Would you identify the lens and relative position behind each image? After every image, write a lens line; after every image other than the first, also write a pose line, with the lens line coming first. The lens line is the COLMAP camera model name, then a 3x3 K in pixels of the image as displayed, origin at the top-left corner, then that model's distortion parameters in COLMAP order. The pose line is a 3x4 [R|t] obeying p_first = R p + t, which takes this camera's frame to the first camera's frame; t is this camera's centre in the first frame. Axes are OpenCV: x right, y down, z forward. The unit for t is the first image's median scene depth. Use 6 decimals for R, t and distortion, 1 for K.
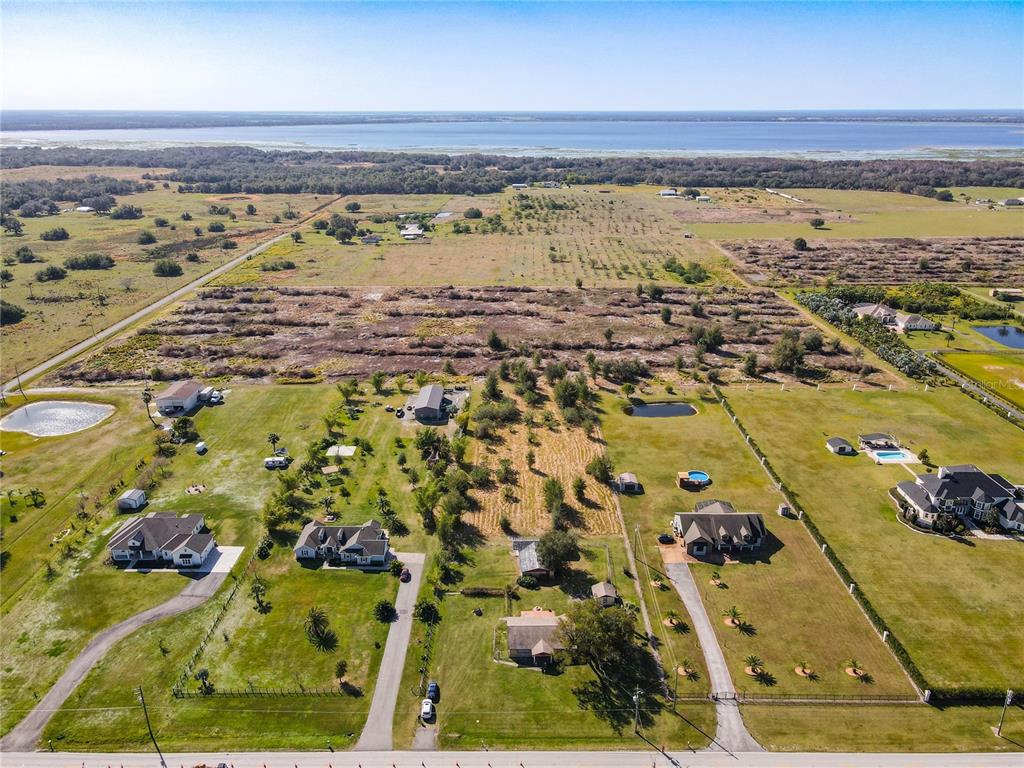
lens RADIAL K [[757.5, 0, 512.0], [0, 757.5, 374.0], [0, 0, 1]] dist [-0.004025, 0.038681]
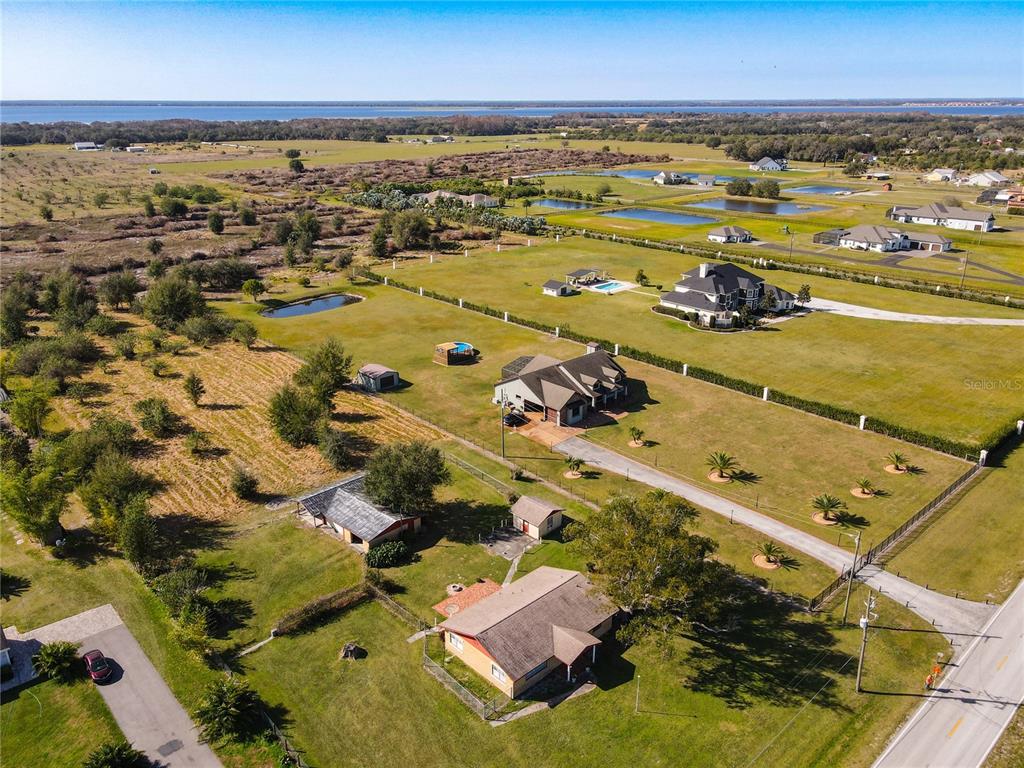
lens RADIAL K [[766.0, 0, 512.0], [0, 766.0, 384.0], [0, 0, 1]] dist [-0.005432, 0.045292]
pose [[0.736490, -0.238423, 0.633038, -0.192266], [0.227563, 0.968609, 0.100059, 0.132809], [-0.637022, 0.070363, 0.767627, 0.545353]]
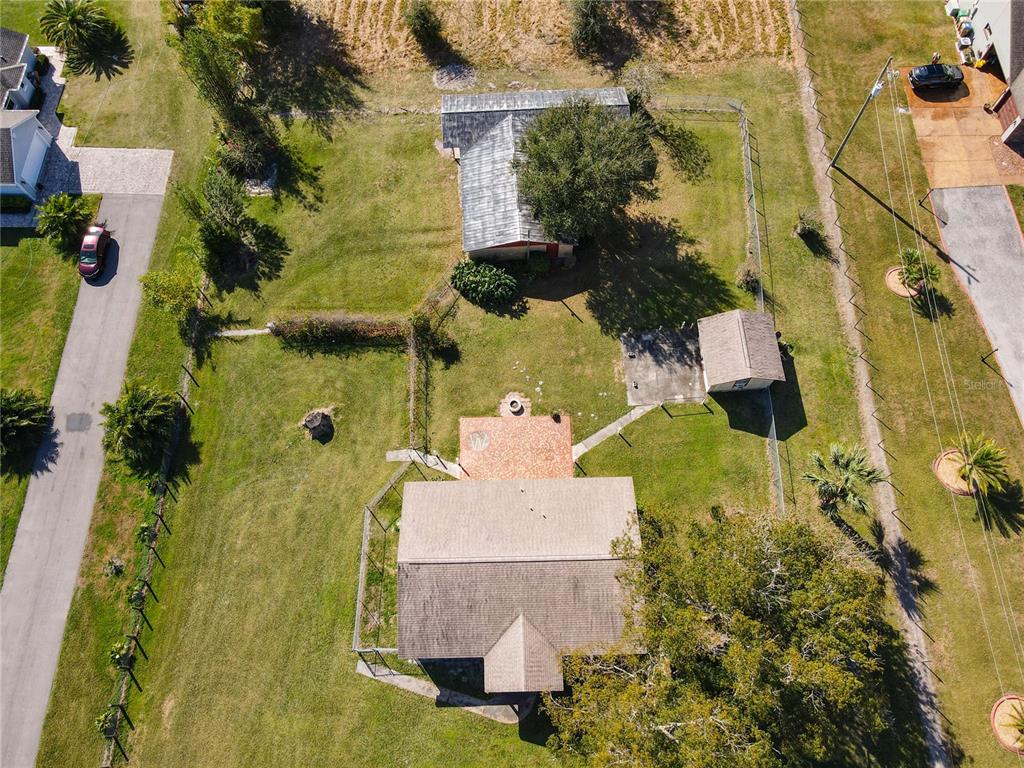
lens RADIAL K [[744.7, 0, 512.0], [0, 744.7, 384.0], [0, 0, 1]] dist [-0.001060, 0.033454]
pose [[0.999813, -0.007796, -0.017676, 0.034424], [0.018295, 0.675983, 0.736690, 0.075088], [0.006205, -0.736876, 0.676000, 0.727829]]
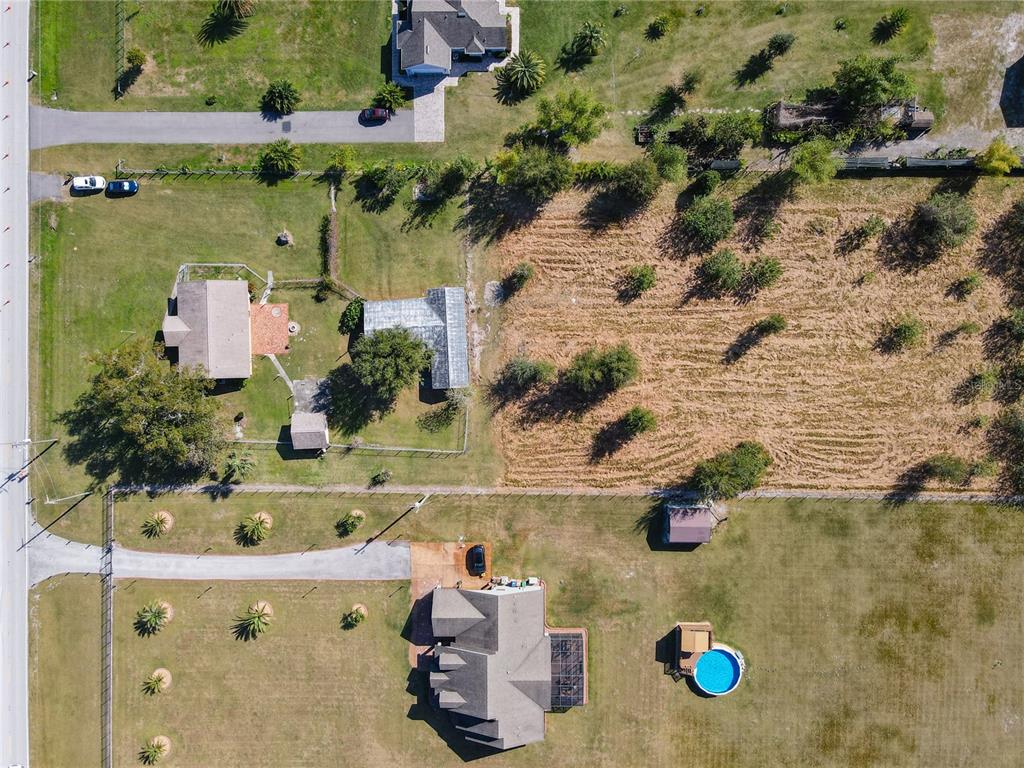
lens RADIAL K [[744.7, 0, 512.0], [0, 744.7, 384.0], [0, 0, 1]] dist [-0.001060, 0.033454]
pose [[0.001405, 0.999975, 0.006880, 0.070817], [-0.307126, -0.006116, 0.951649, -0.334883], [0.951668, -0.003450, 0.307110, 0.888999]]
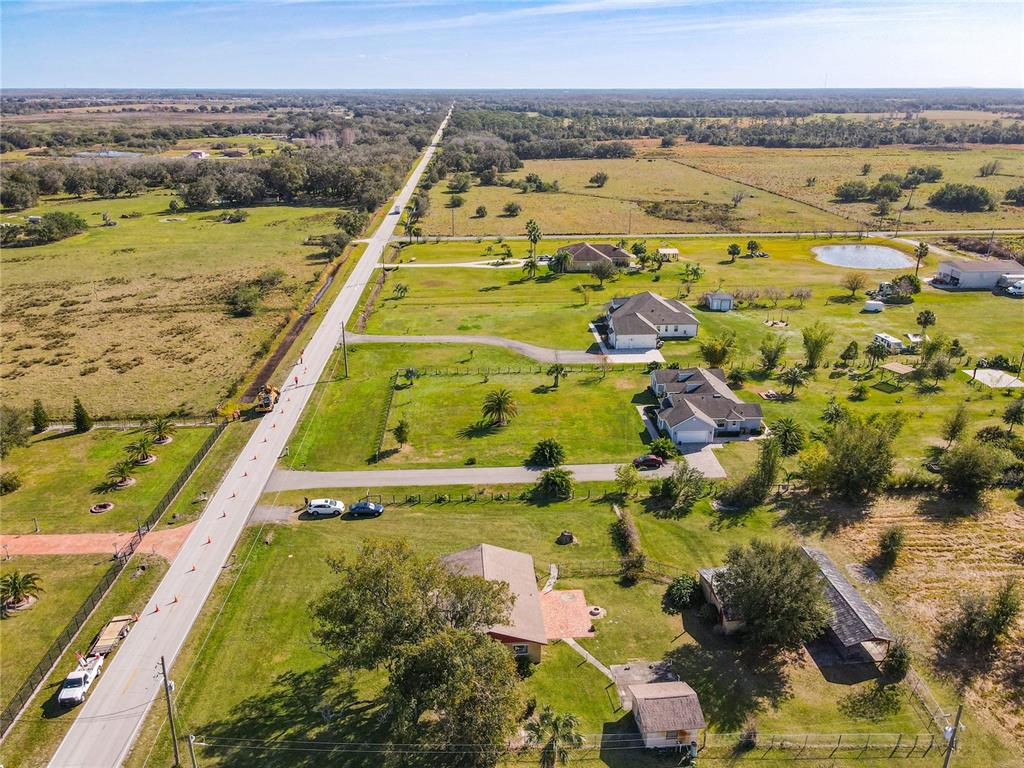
lens RADIAL K [[766.0, 0, 512.0], [0, 766.0, 384.0], [0, 0, 1]] dist [-0.005432, 0.045292]
pose [[0.061640, 0.360769, -0.930616, 0.365429], [-0.333461, 0.886257, 0.321485, 0.055862], [0.940747, 0.290508, 0.174931, 0.756045]]
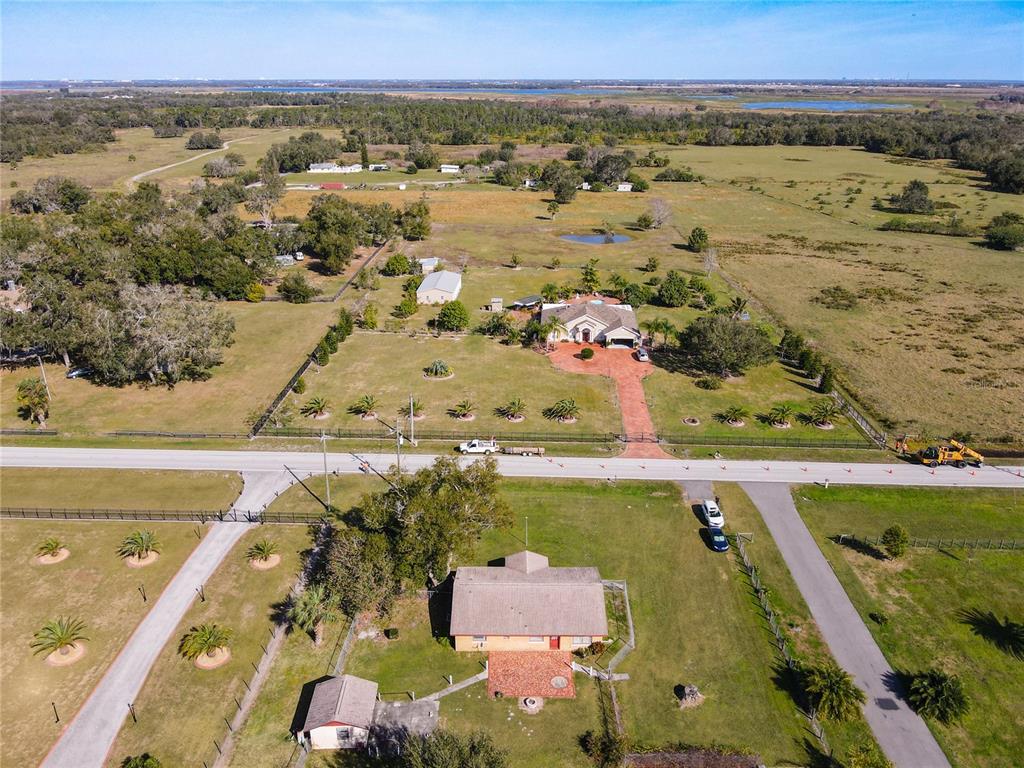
lens RADIAL K [[780.2, 0, 507.6], [0, 780.2, 381.5], [0, 0, 1]] dist [-0.003464, 0.004101]
pose [[-0.999581, -0.011637, 0.026510, 0.033463], [0.008599, 0.754997, 0.655672, -0.057099], [-0.027645, 0.655625, -0.754580, 1.074687]]
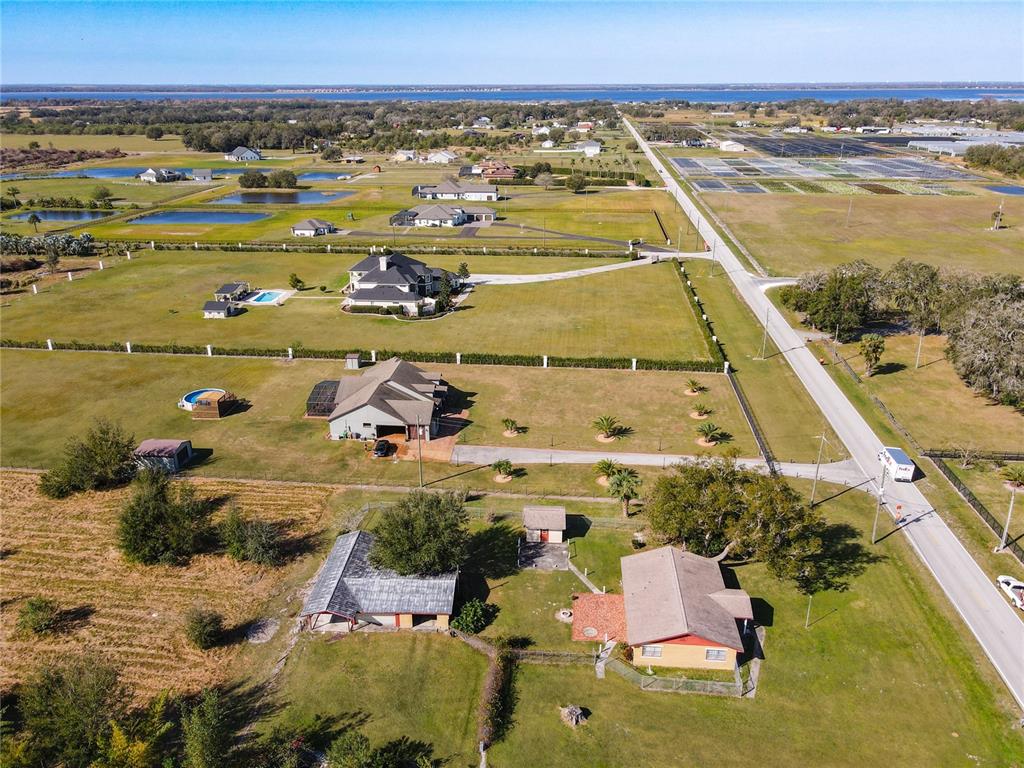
lens RADIAL K [[770.7, 0, 508.6], [0, 770.7, 386.1], [0, 0, 1]] dist [-0.008465, 0.050060]
pose [[0.100884, -0.366705, 0.924851, -0.313947], [0.335349, 0.887728, 0.315406, 0.028131], [-0.936677, 0.278328, 0.212532, 0.810916]]
